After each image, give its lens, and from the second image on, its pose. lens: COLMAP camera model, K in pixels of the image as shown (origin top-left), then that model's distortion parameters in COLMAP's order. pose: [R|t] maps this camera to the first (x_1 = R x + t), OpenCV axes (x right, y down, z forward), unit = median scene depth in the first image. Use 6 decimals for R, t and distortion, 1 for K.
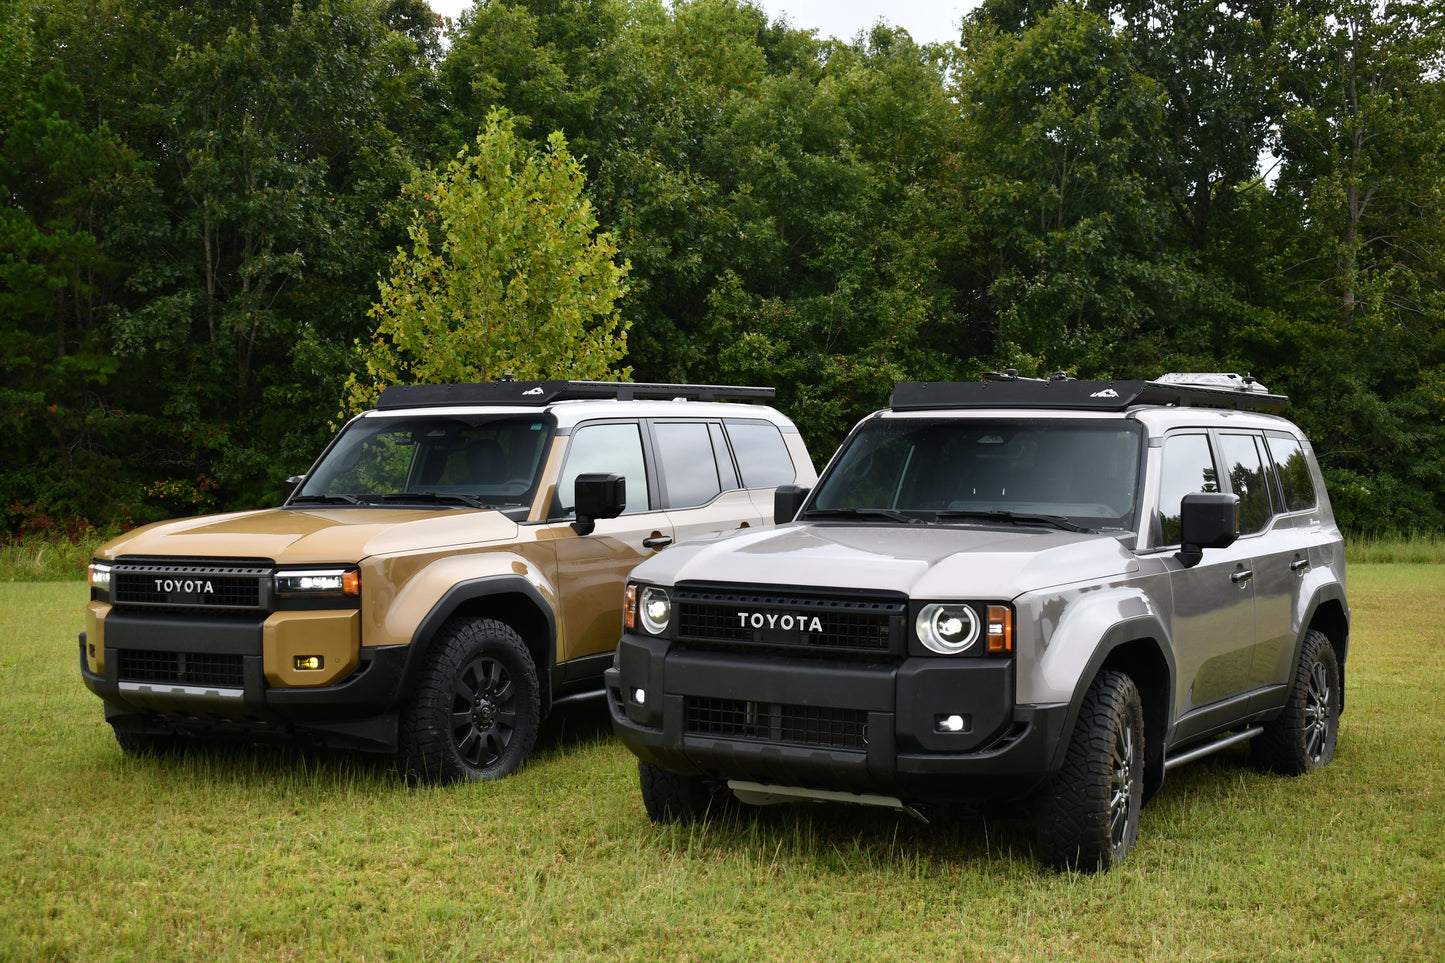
lens RADIAL K [[2061.9, 0, 722.5], [0, 2061.9, 481.5], [0, 0, 1]] dist [-0.020367, 0.027709]
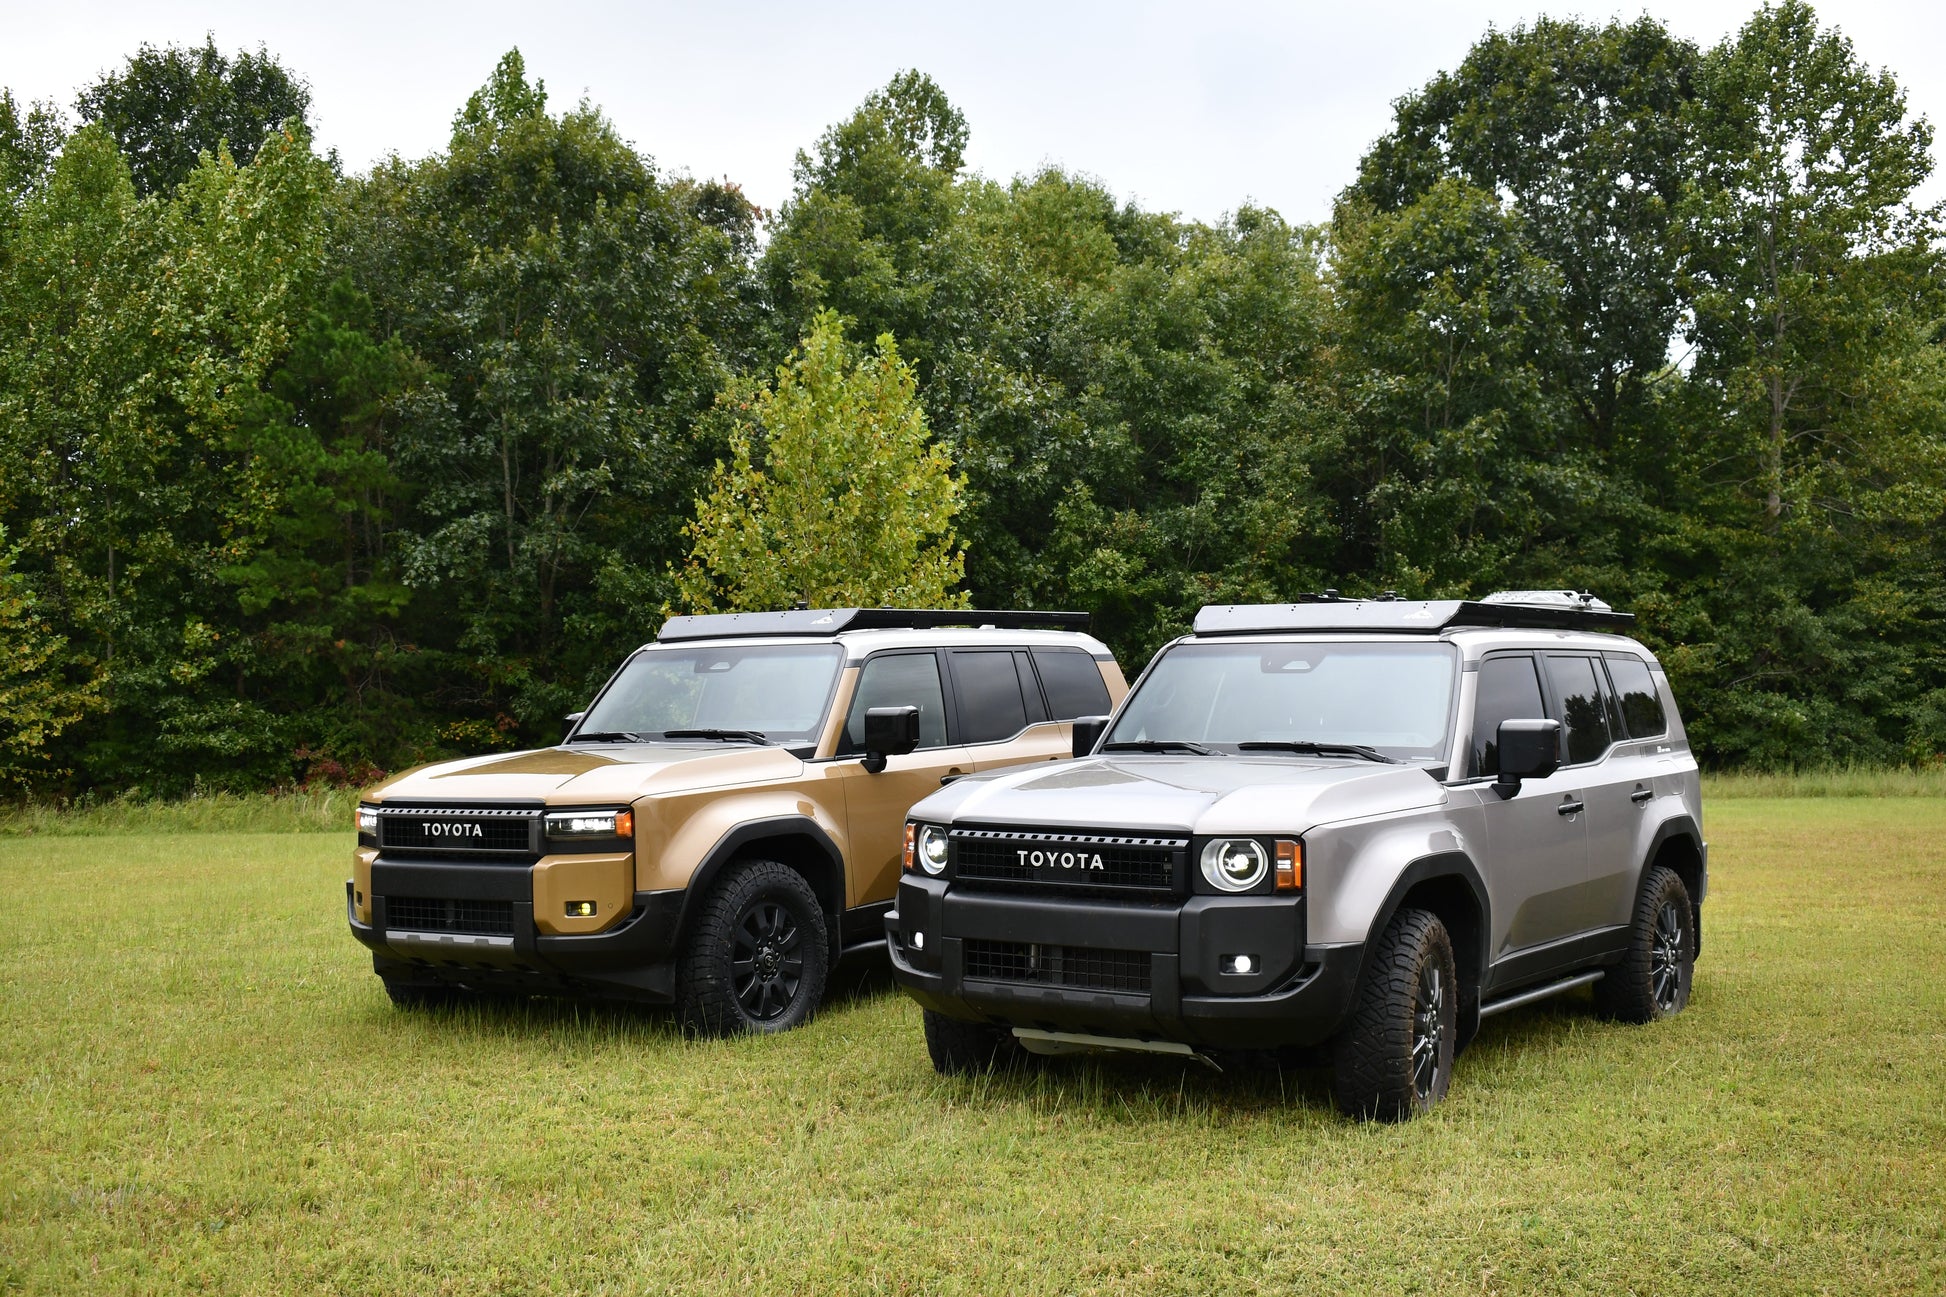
lens RADIAL K [[2311.1, 0, 973.0], [0, 2311.1, 648.5], [0, 0, 1]] dist [-0.046852, 0.036657]
pose [[0.998704, -0.013356, -0.049104, 0.006806], [0.011919, 0.999495, -0.029444, 0.000226], [0.049472, 0.028821, 0.998360, -0.011944]]
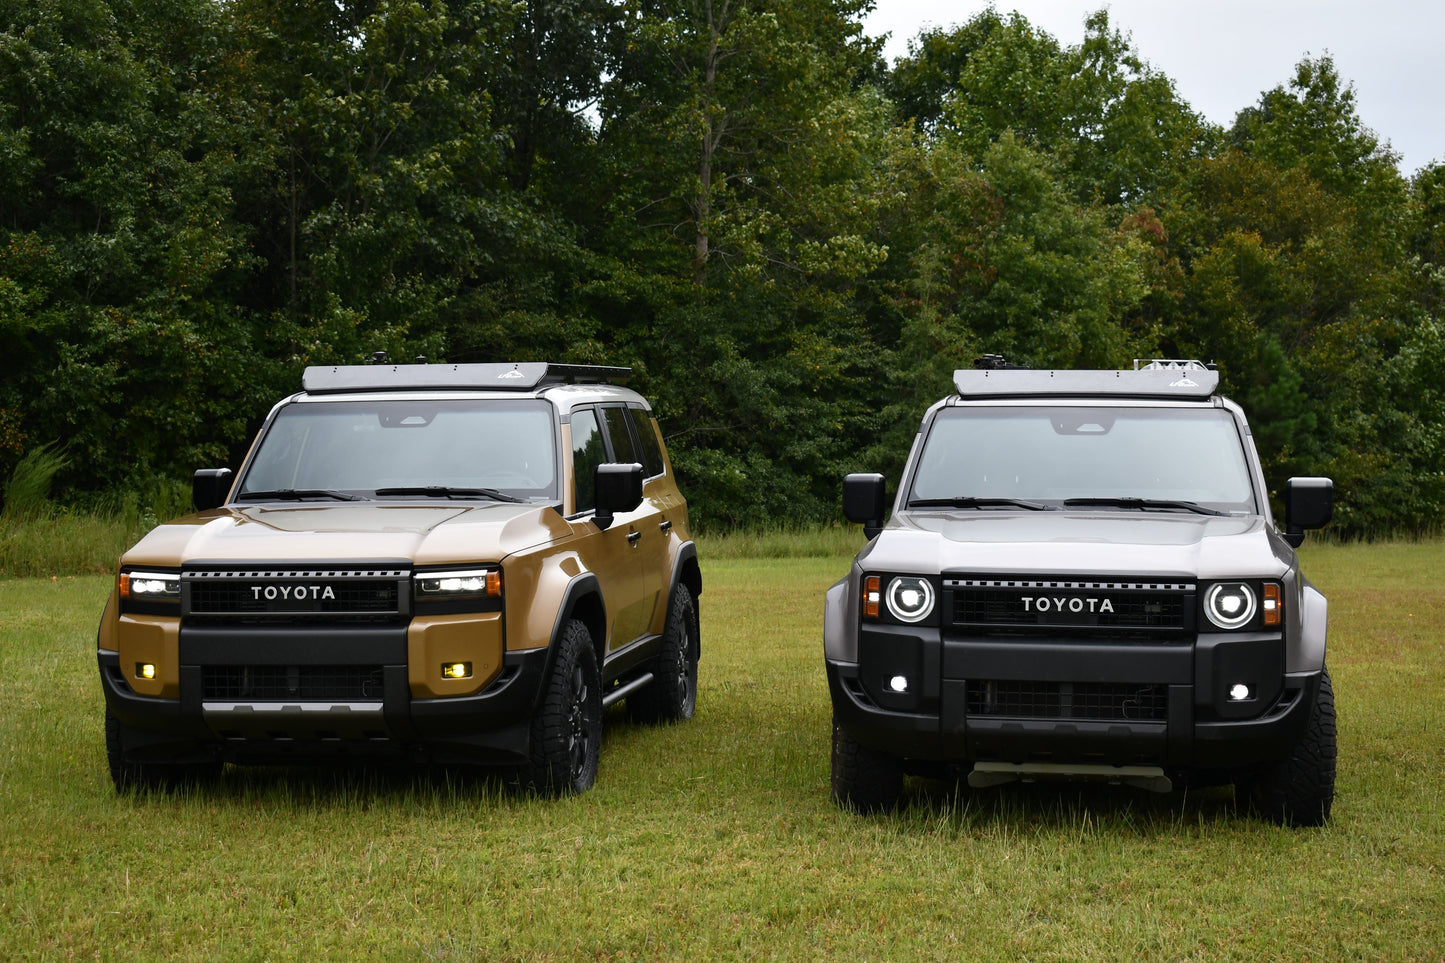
lens RADIAL K [[2666.7, 0, 752.6], [0, 2666.7, 482.0], [0, 0, 1]] dist [0.011604, 0.137156]
pose [[0.928557, -0.011006, 0.371026, -0.102911], [0.008659, 0.999931, 0.007992, -0.001108], [-0.371088, -0.004208, 0.928588, -0.033363]]
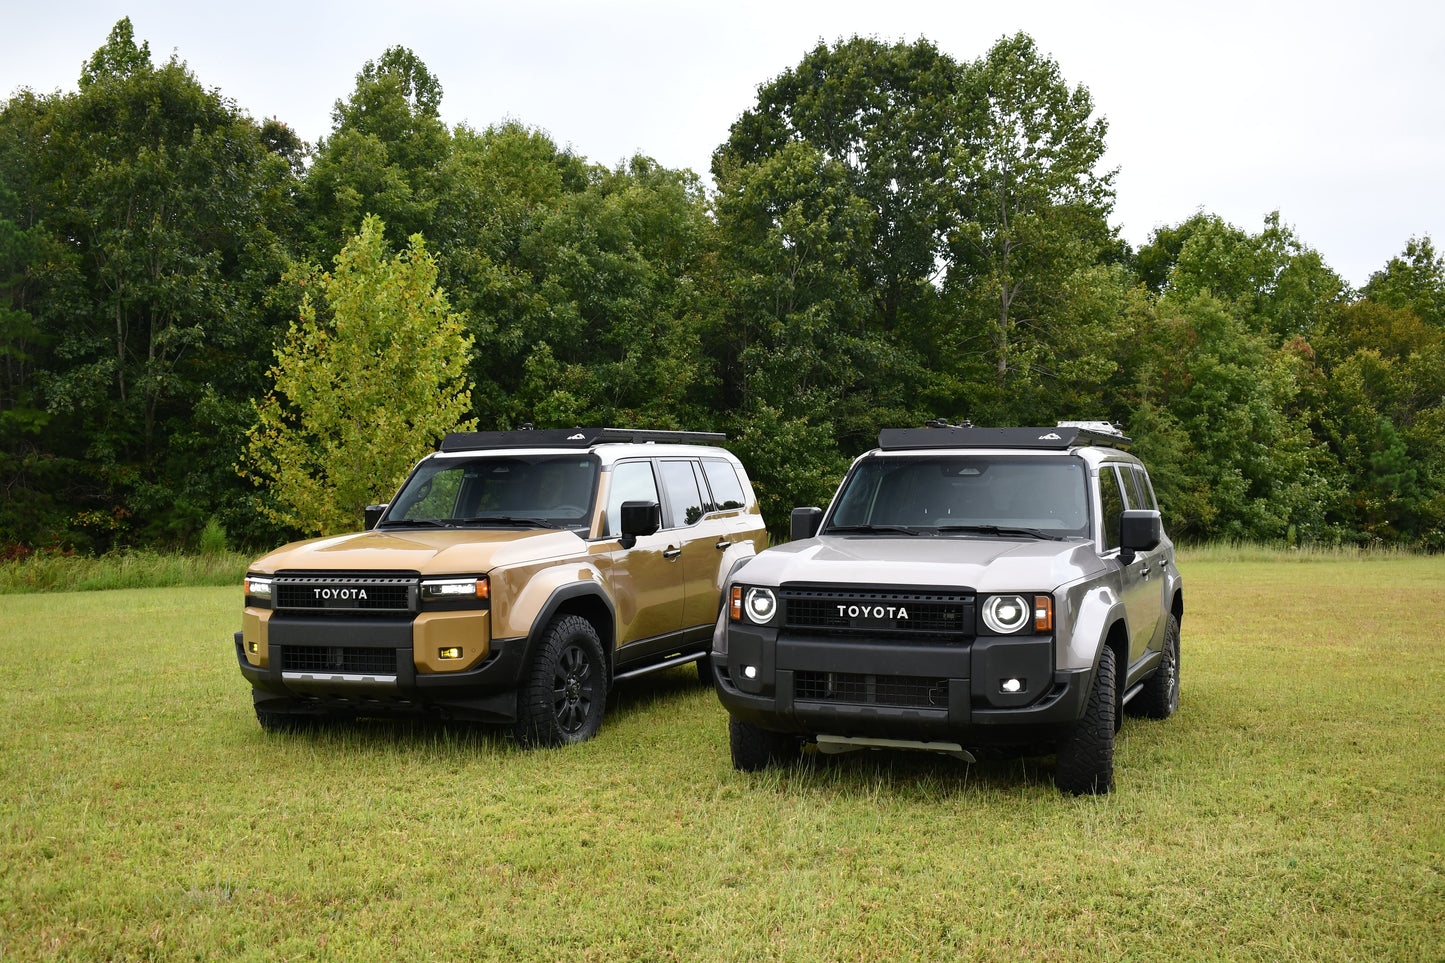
lens RADIAL K [[1598.4, 0, 736.7], [0, 1598.4, 485.3], [0, 0, 1]] dist [-0.062796, -0.011164]
pose [[0.987716, -0.008362, 0.156033, -0.035273], [0.010448, 0.999867, -0.012552, -0.000045], [-0.155907, 0.014028, 0.987672, 0.002262]]
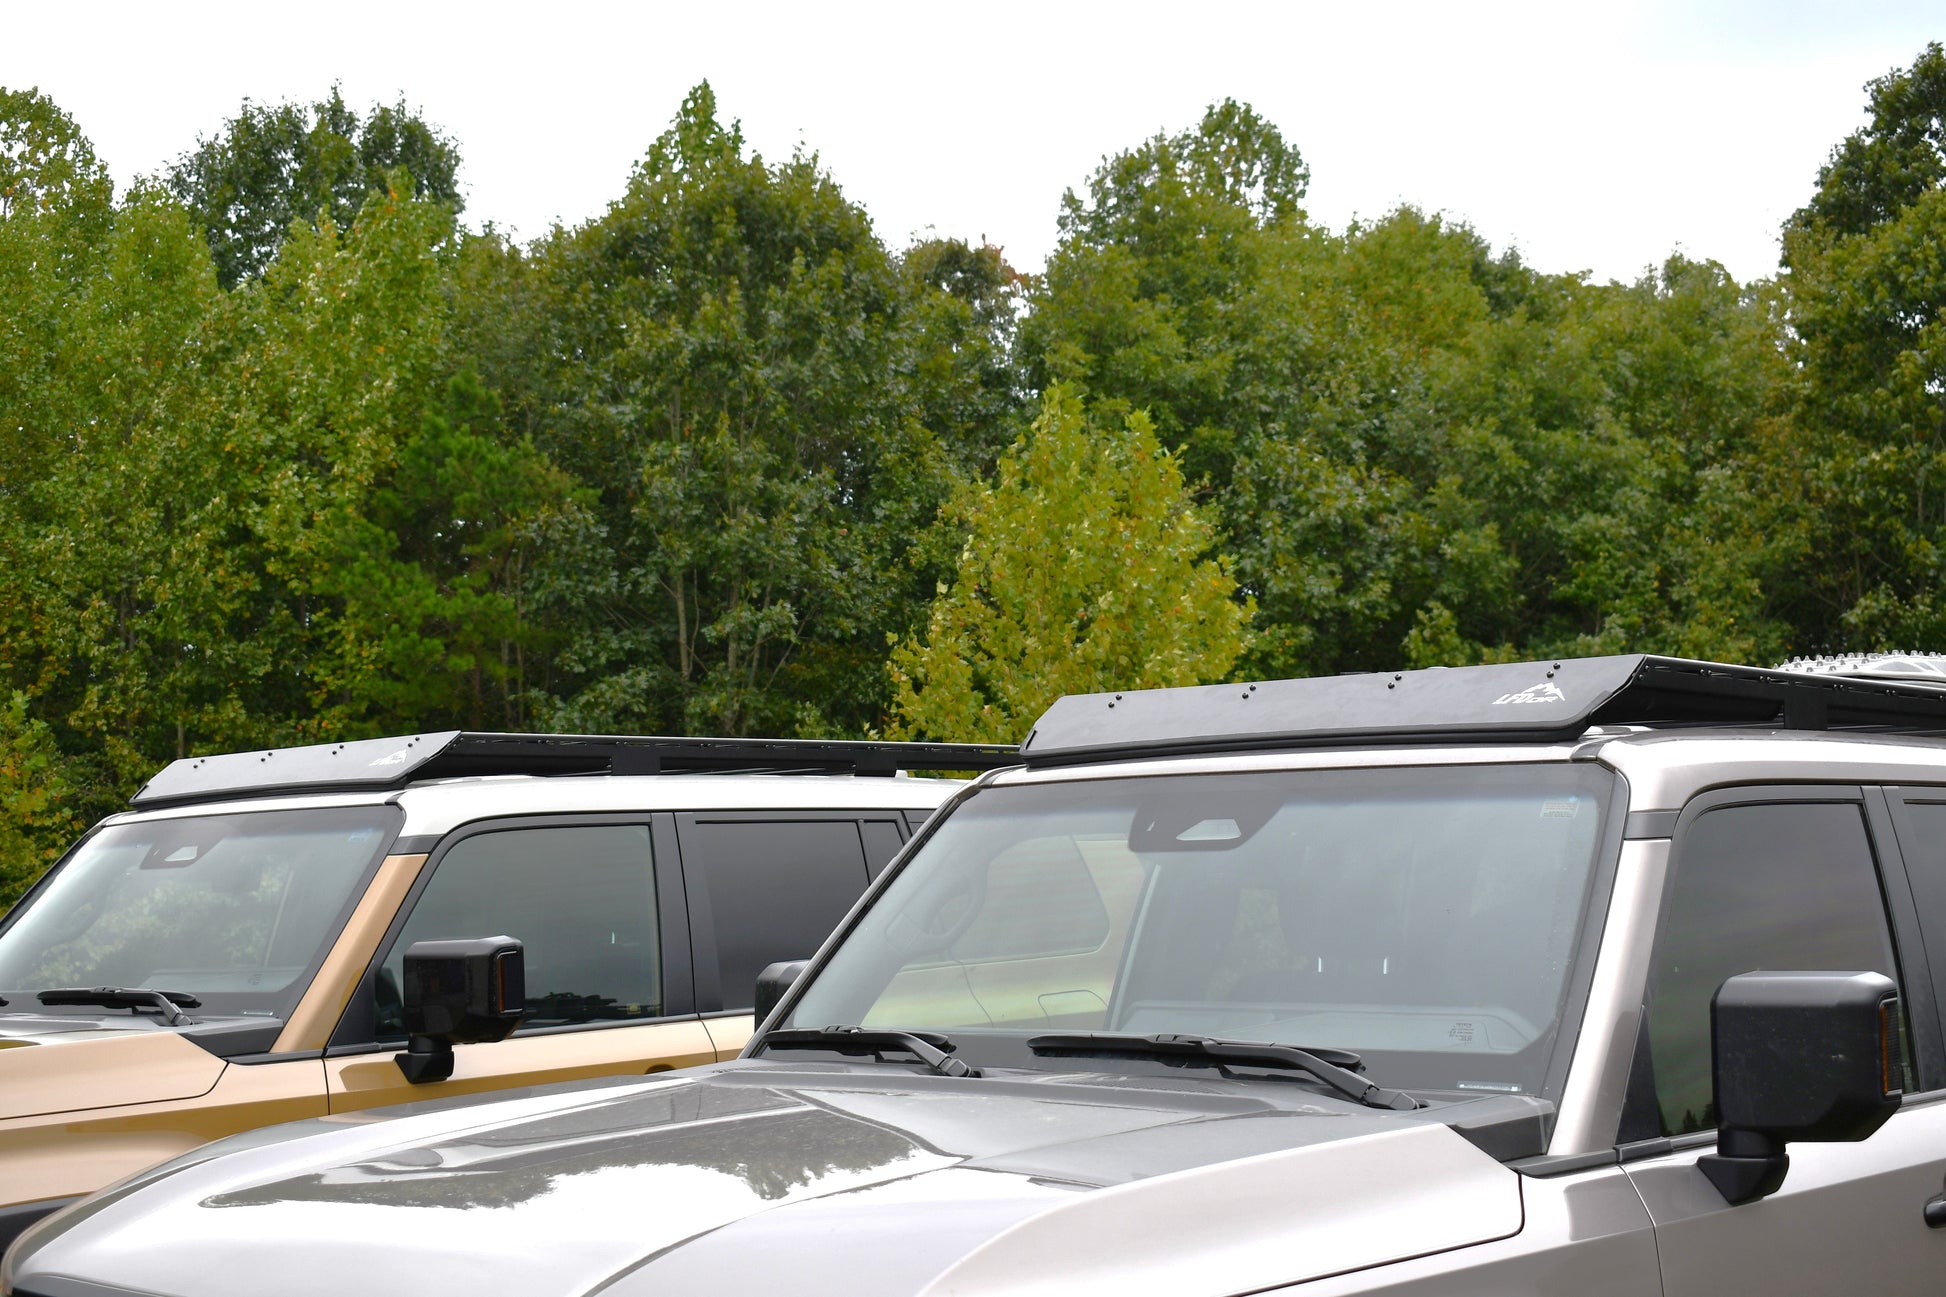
lens RADIAL K [[2776.8, 0, 973.0], [0, 2776.8, 648.5], [0, 0, 1]] dist [-0.020367, 0.027709]
pose [[0.979897, -0.039538, -0.195549, 0.037032], [0.019777, 0.994589, -0.101992, -0.000637], [0.198524, 0.096074, 0.975376, 0.101459]]
